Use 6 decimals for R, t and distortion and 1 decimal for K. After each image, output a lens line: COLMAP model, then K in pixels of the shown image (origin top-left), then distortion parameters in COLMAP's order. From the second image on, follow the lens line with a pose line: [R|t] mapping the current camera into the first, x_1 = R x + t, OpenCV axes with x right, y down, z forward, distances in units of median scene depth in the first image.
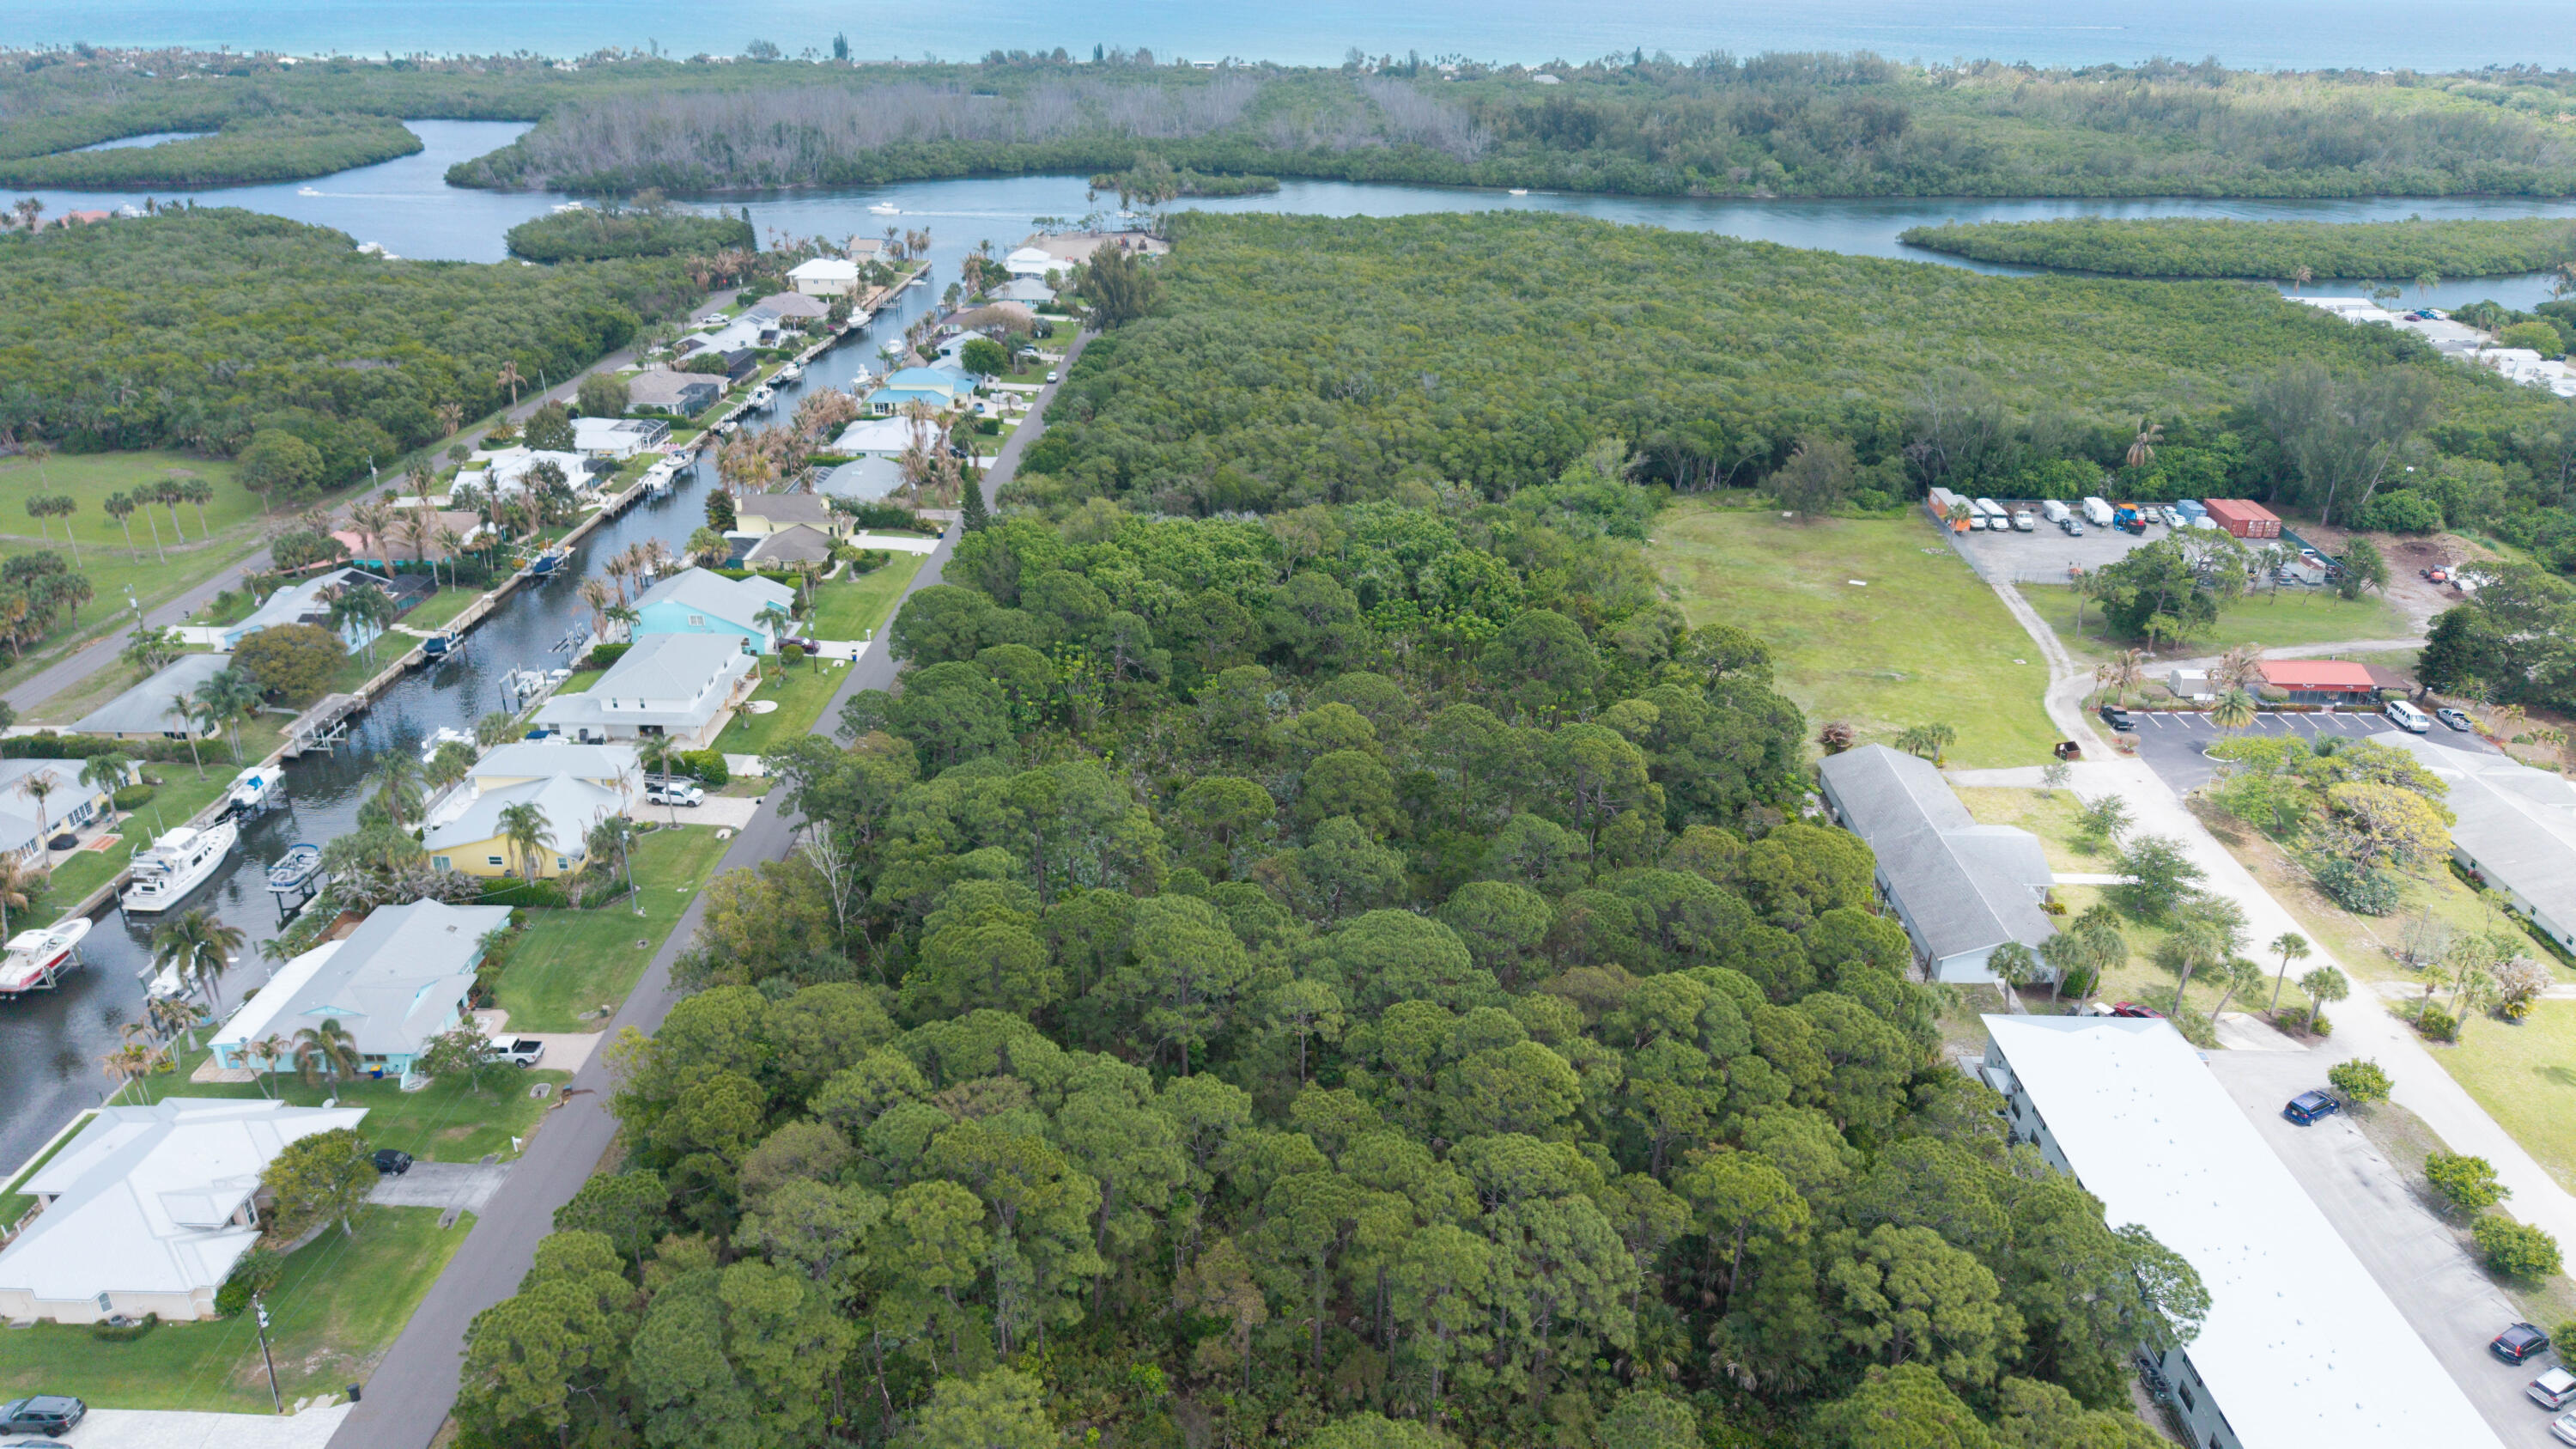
lens RADIAL K [[1710.7, 0, 1296.2], [0, 1710.7, 742.3], [0, 0, 1]] dist [0.026051, -0.028744]
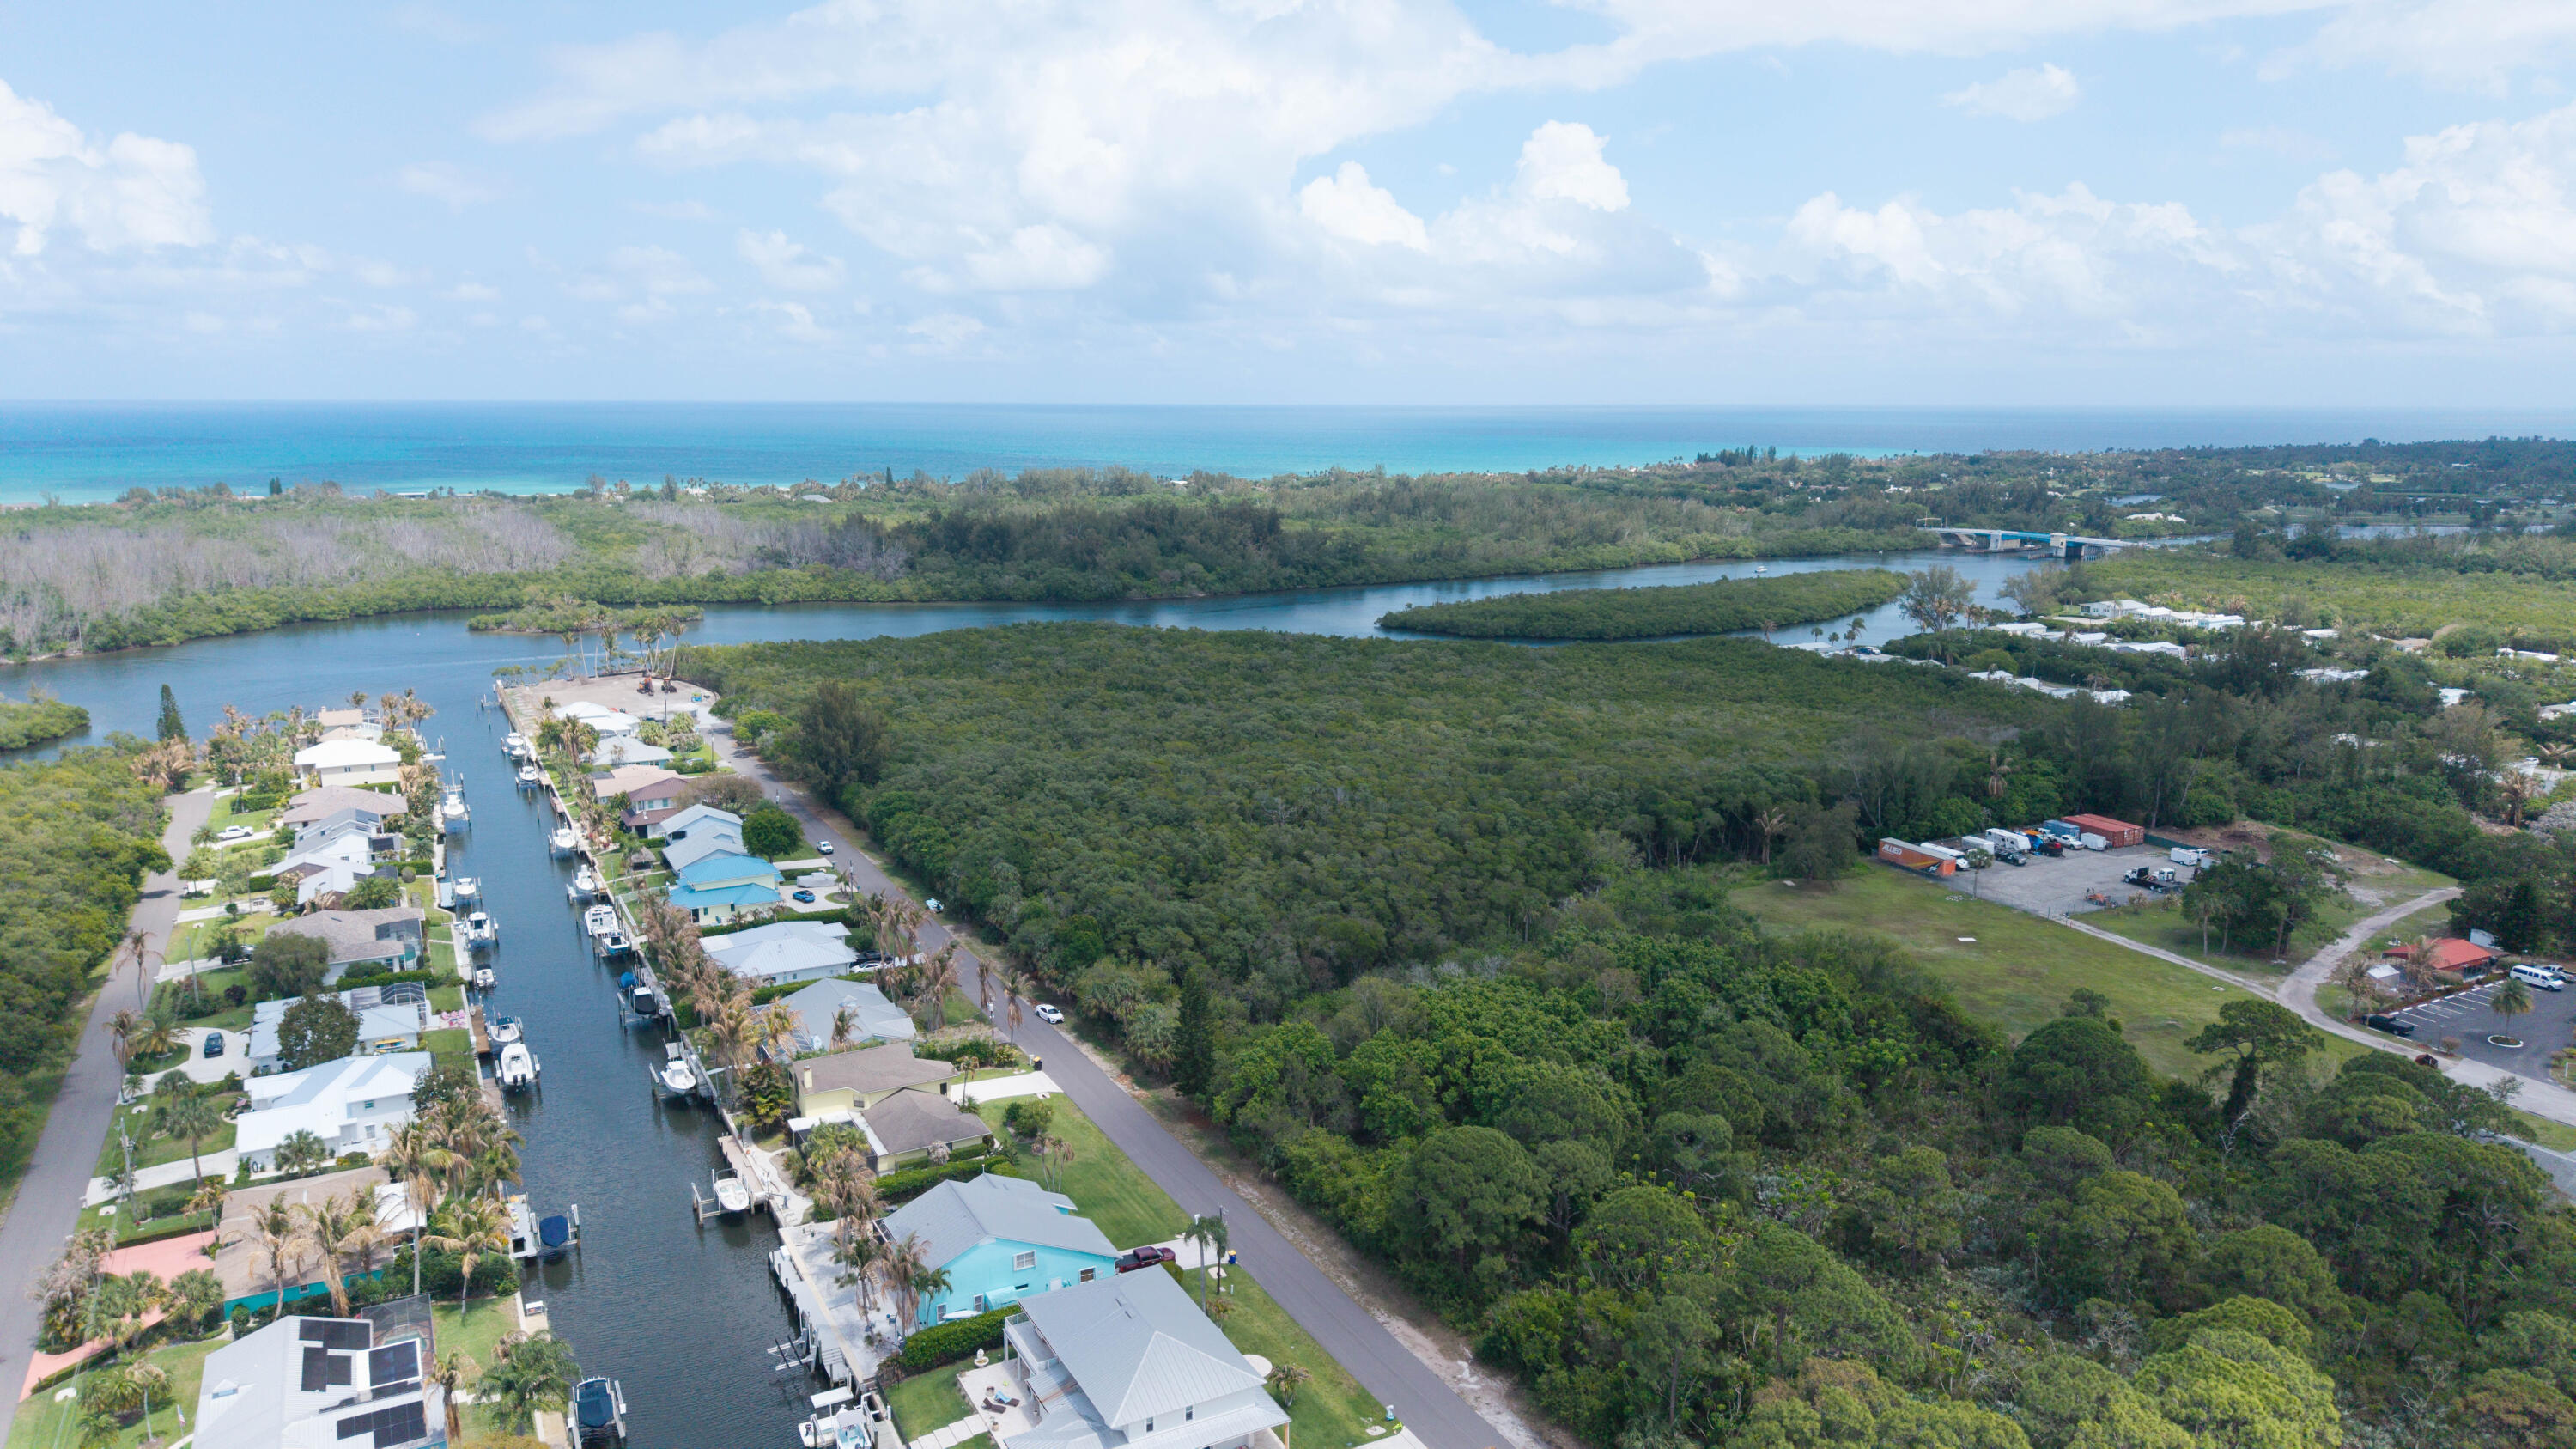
lens RADIAL K [[1710.7, 0, 1288.4], [0, 1710.7, 716.4], [0, 0, 1]] dist [0.026051, -0.028744]
pose [[0.872401, -0.093247, 0.479814, -0.265460], [0.205672, 0.960533, -0.187284, -0.060492], [-0.443413, 0.262071, 0.857148, 0.154926]]
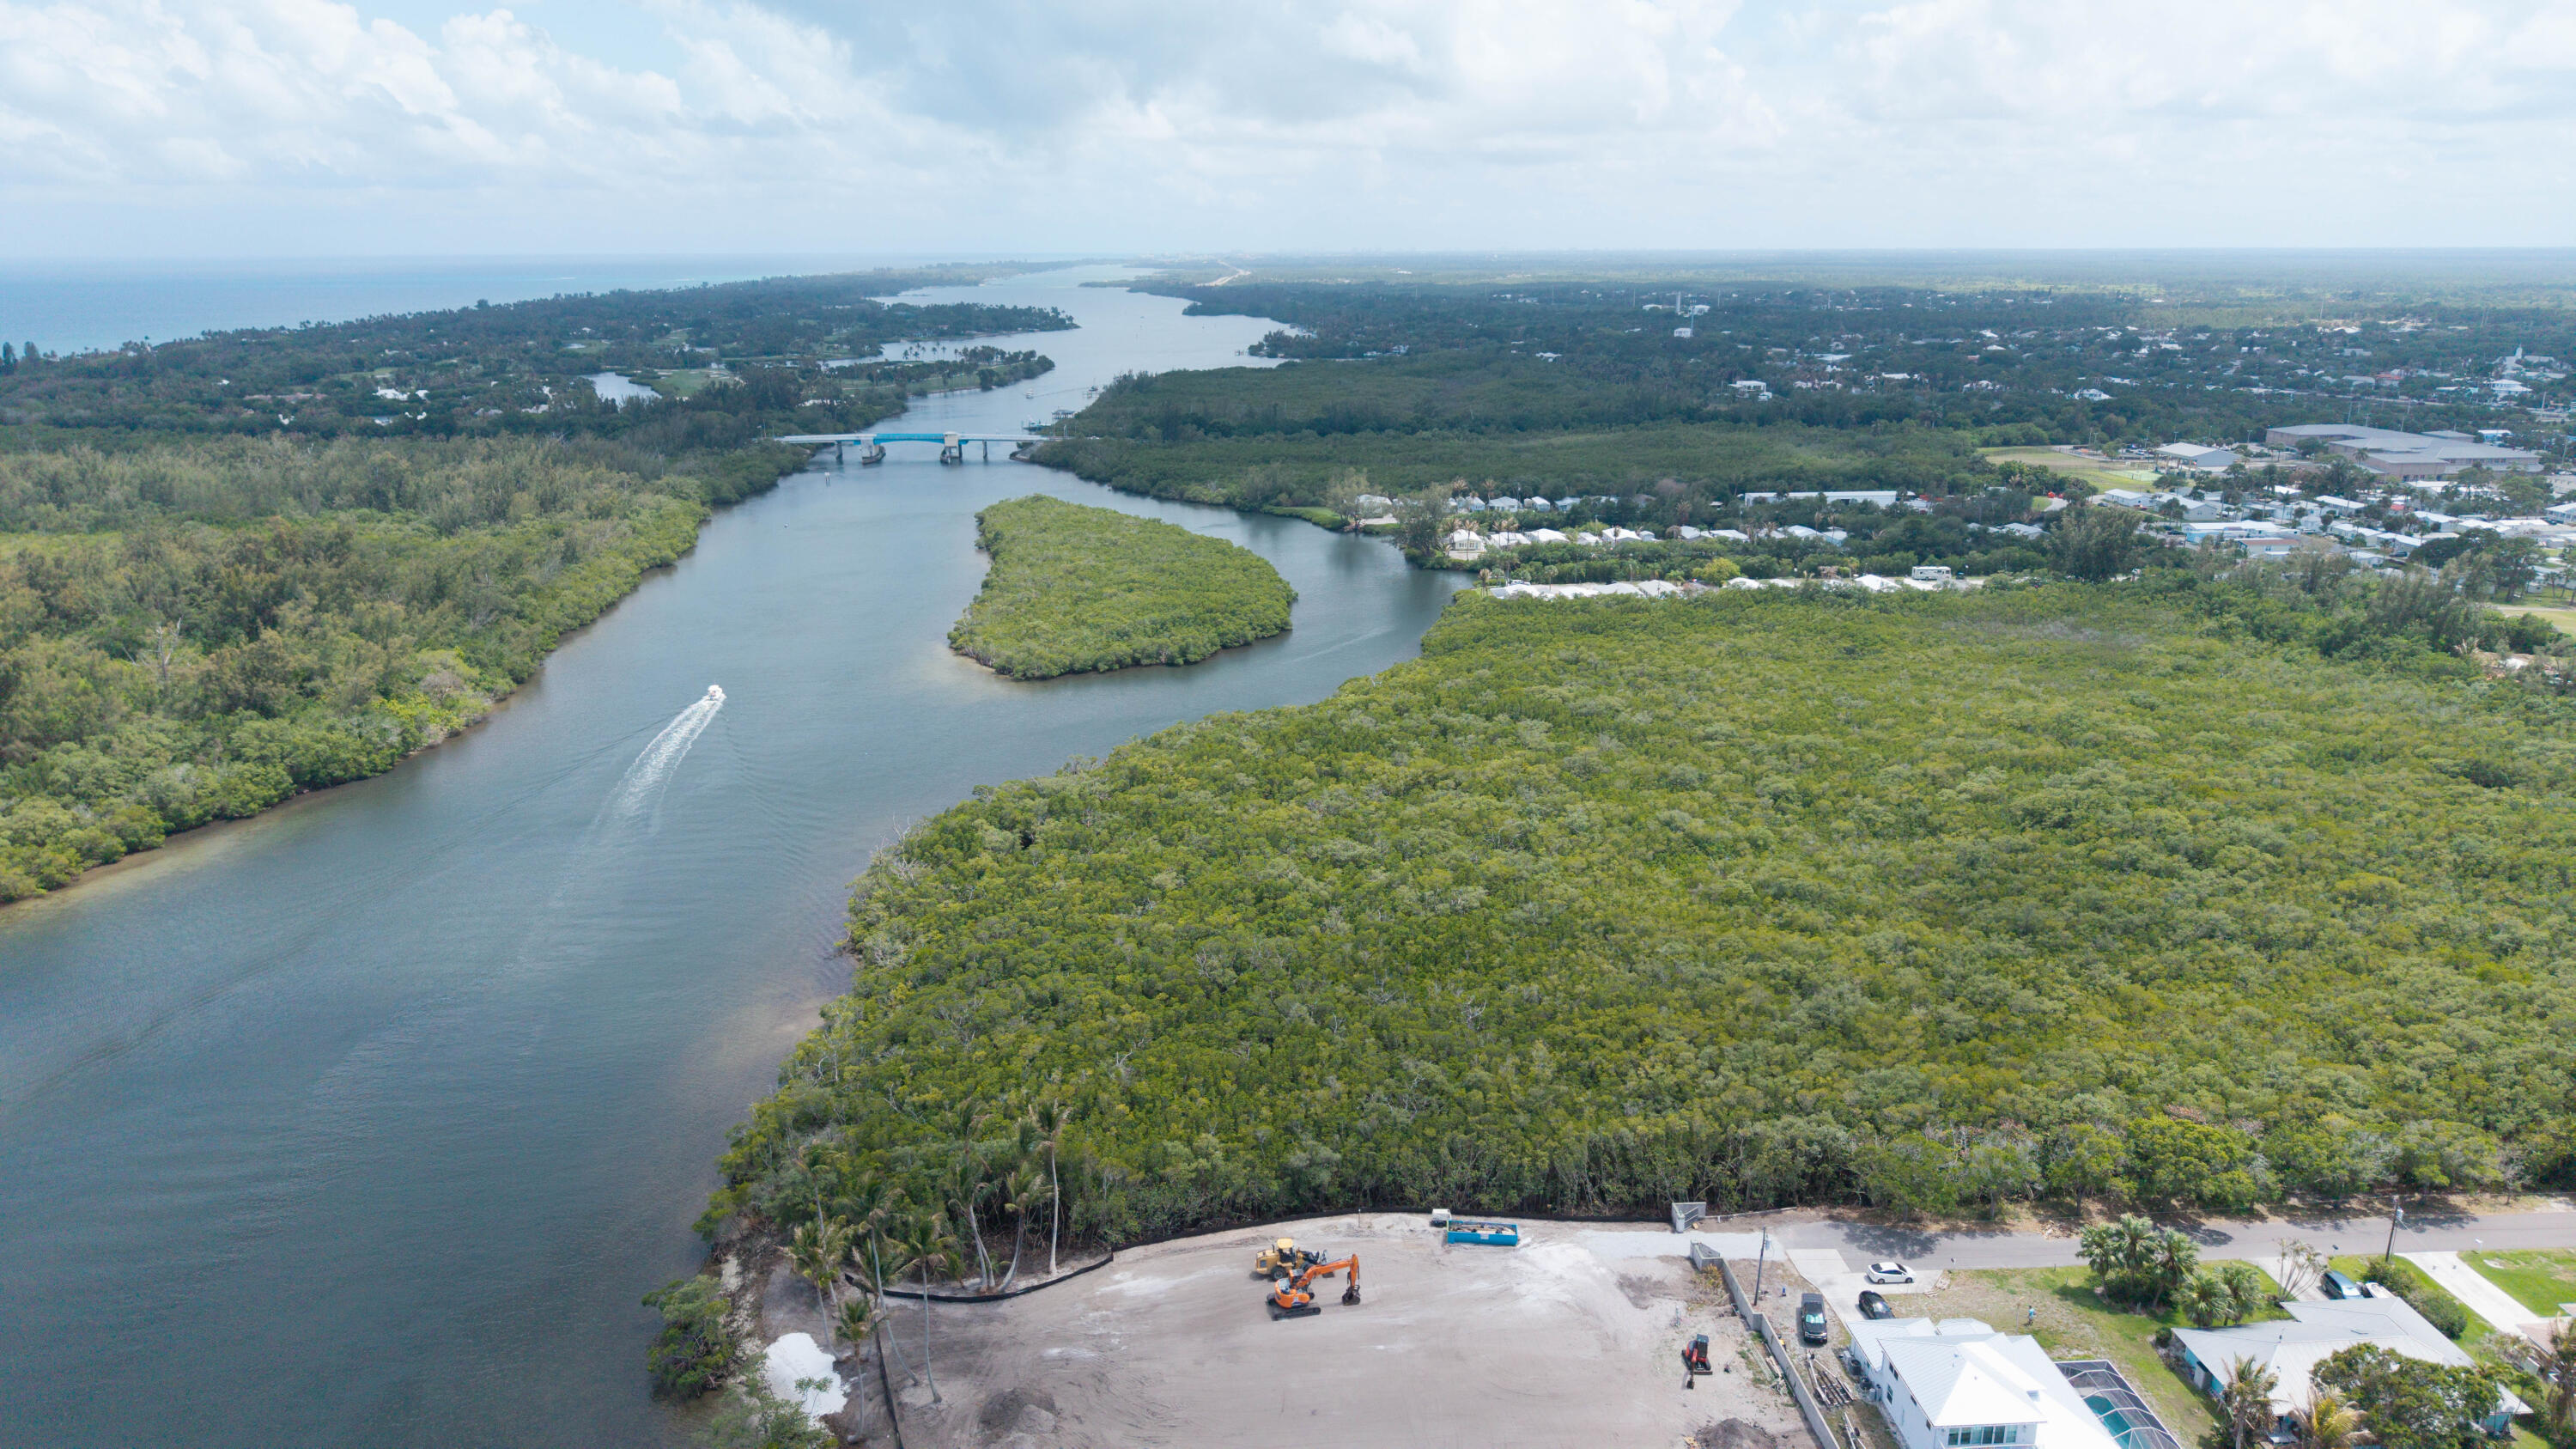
lens RADIAL K [[1710.7, 0, 1296.3], [0, 1710.7, 712.5], [0, 0, 1]] dist [0.026051, -0.028744]
pose [[-0.087756, -0.266512, 0.959828, -0.407283], [0.416479, 0.865473, 0.278391, -0.526009], [-0.904900, 0.424179, 0.035046, 1.082434]]
